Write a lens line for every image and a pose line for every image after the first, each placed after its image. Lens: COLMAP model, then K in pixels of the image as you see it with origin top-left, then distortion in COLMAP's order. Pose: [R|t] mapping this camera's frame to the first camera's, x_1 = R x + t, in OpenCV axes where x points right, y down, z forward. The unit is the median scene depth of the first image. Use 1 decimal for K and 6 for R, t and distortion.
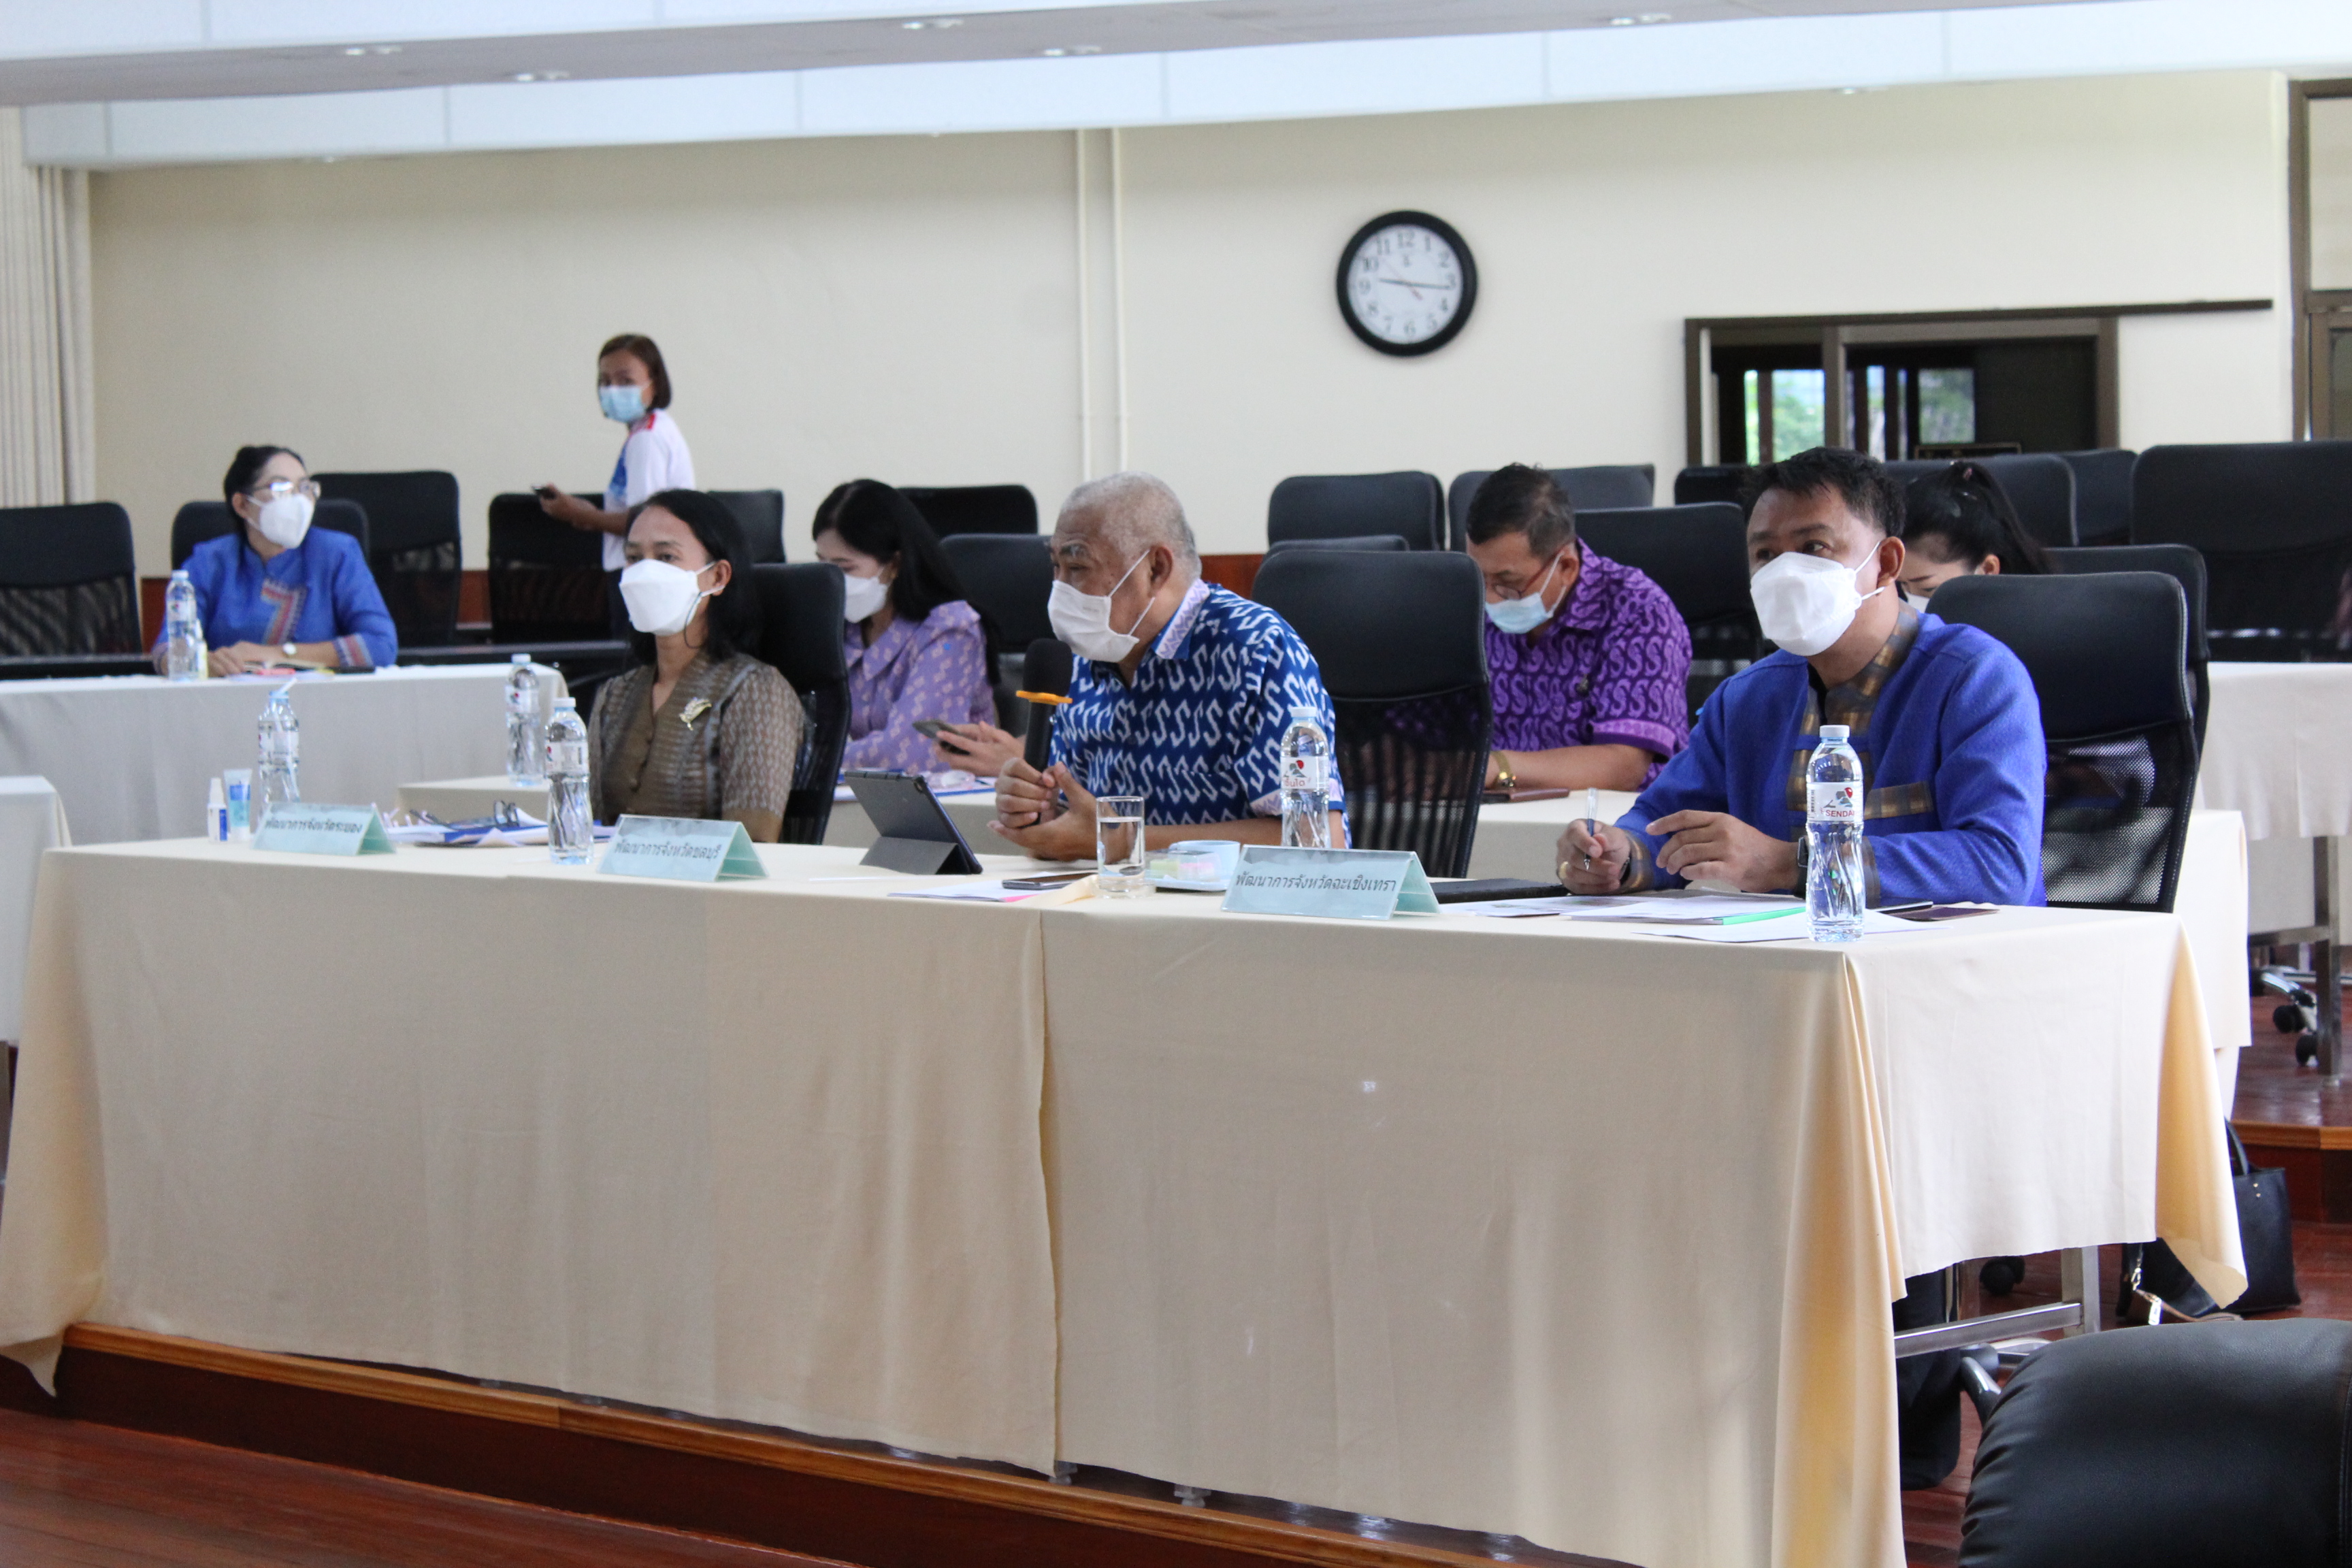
lens RADIAL K [[5592.2, 0, 1176.0], [0, 5592.2, 784.0], [0, 0, 1]] dist [0.117545, 0.072113]
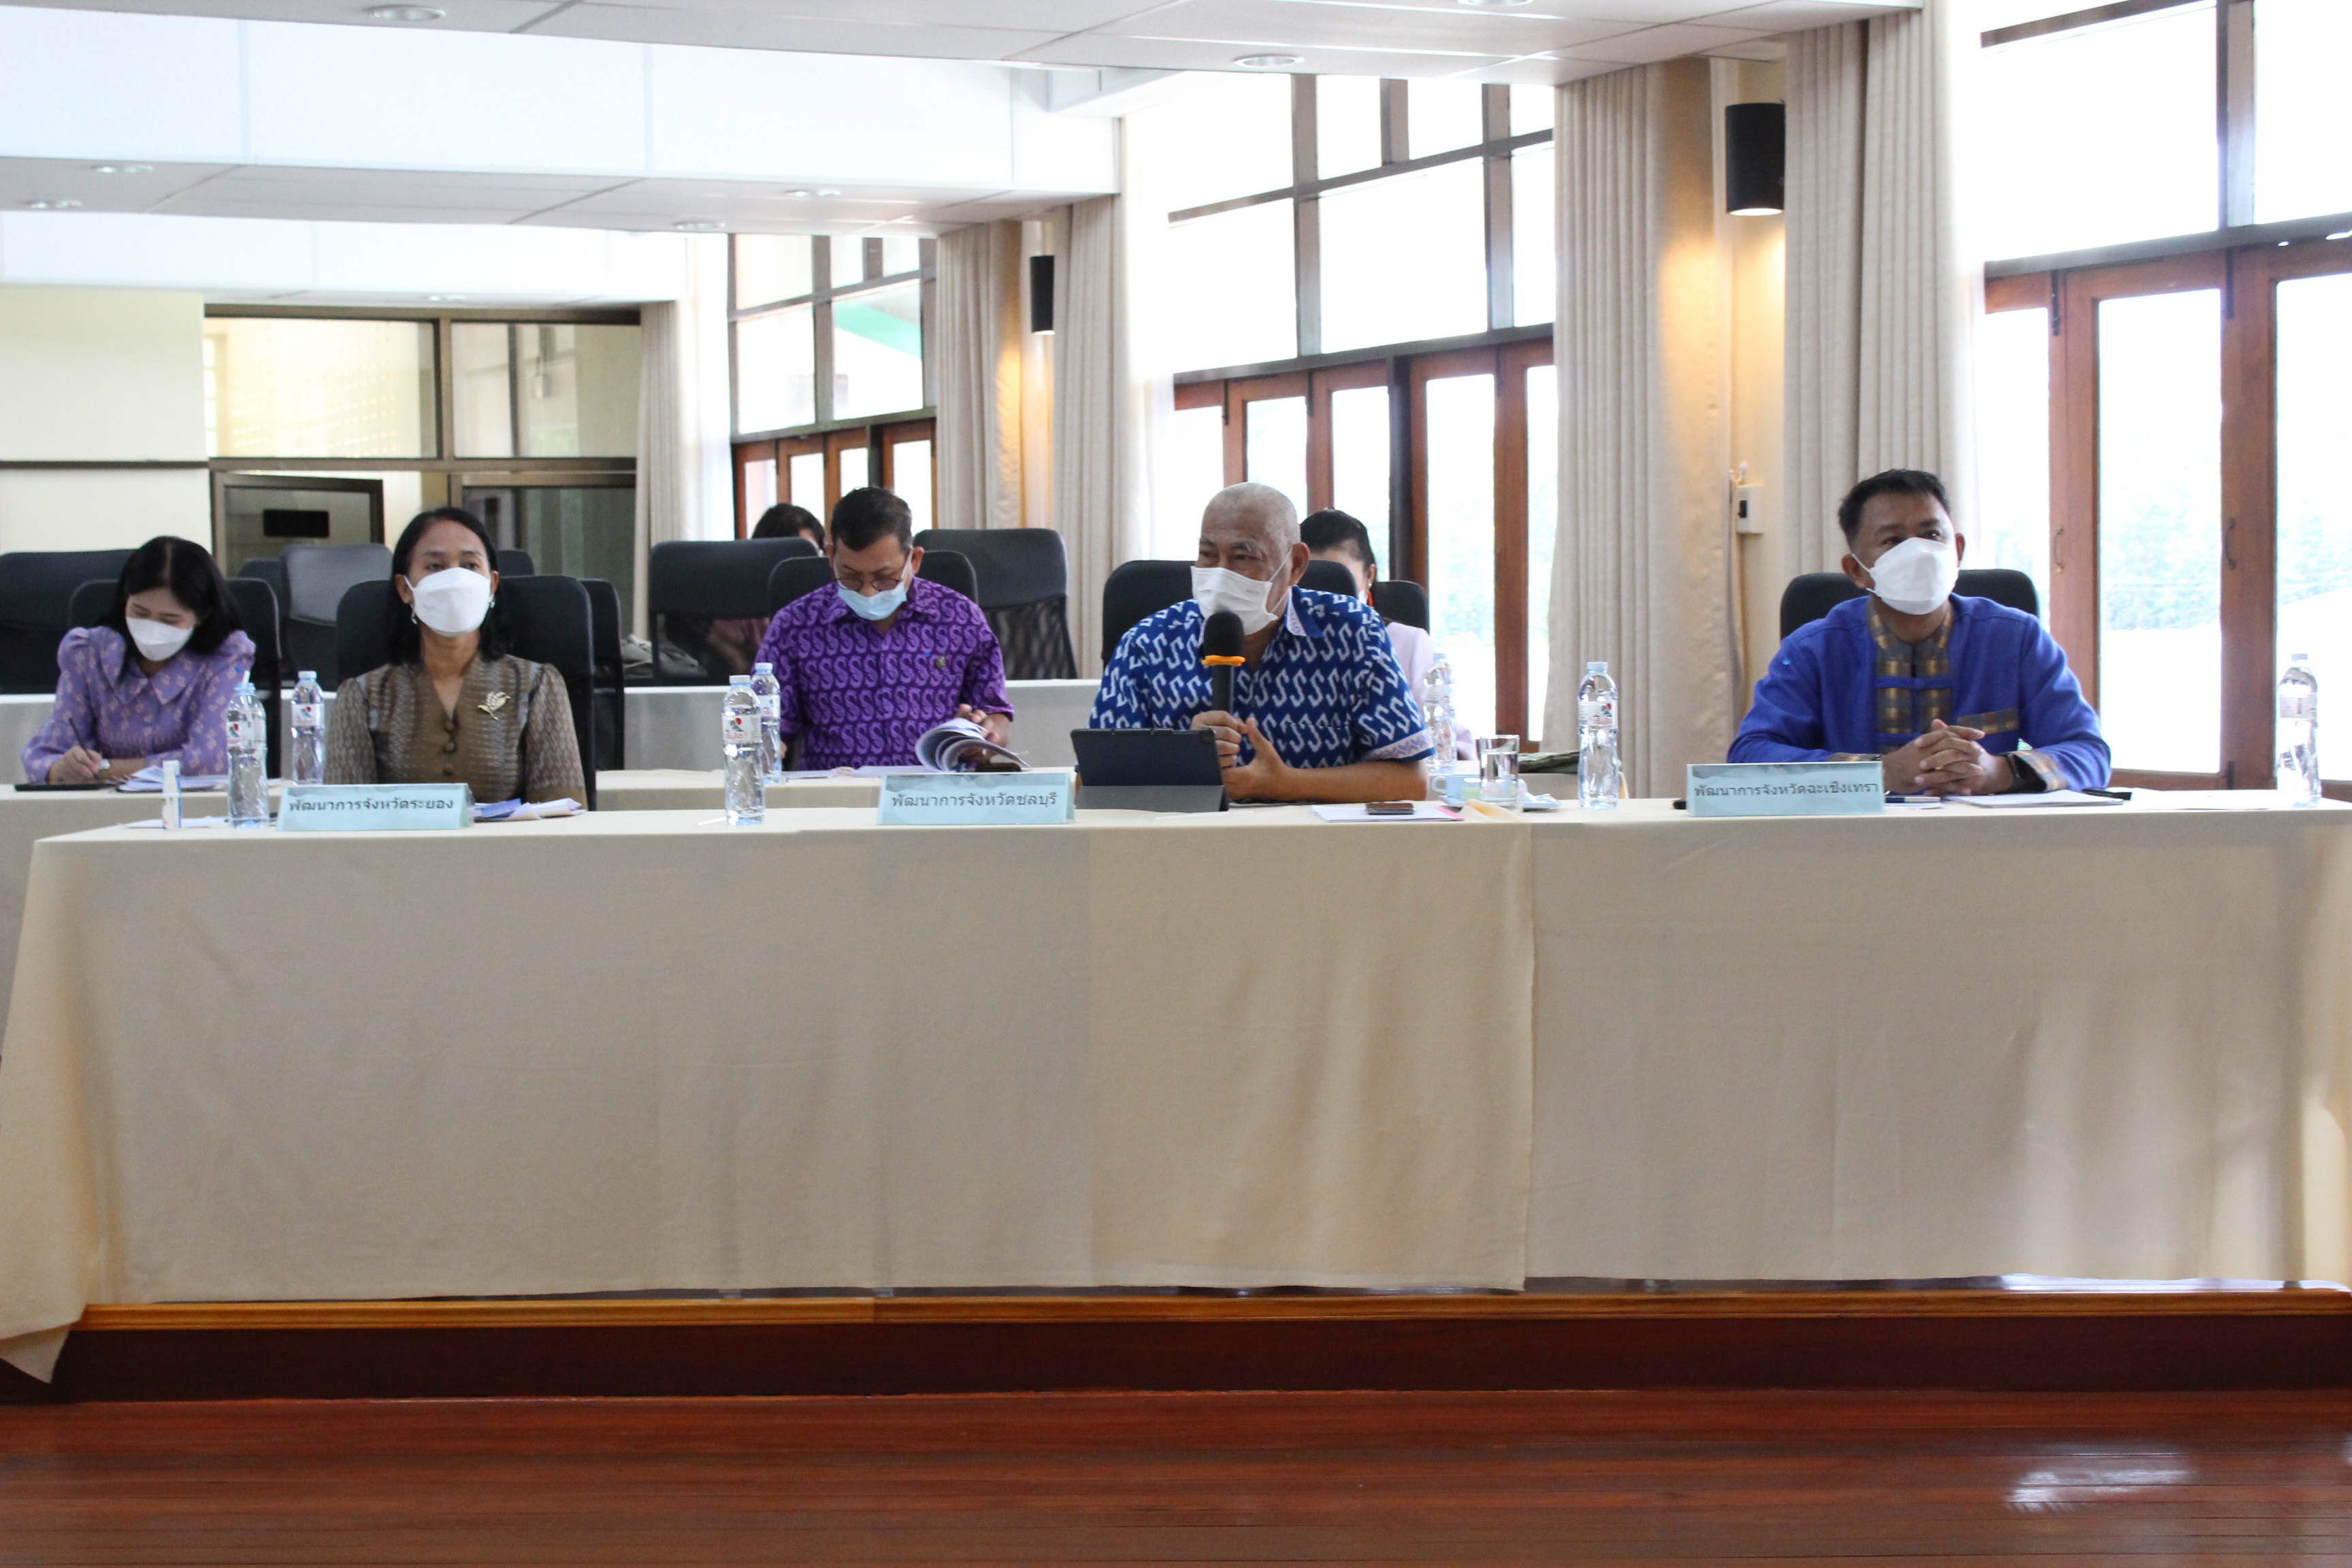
lens RADIAL K [[3748.6, 0, 1176.0], [0, 3748.6, 784.0], [0, 0, 1]] dist [0.033741, 0.047379]
pose [[0.711674, -0.018410, 0.702268, -0.570816], [0.034460, 0.999368, -0.008723, 0.015880], [-0.701664, 0.030408, 0.711859, 0.410201]]
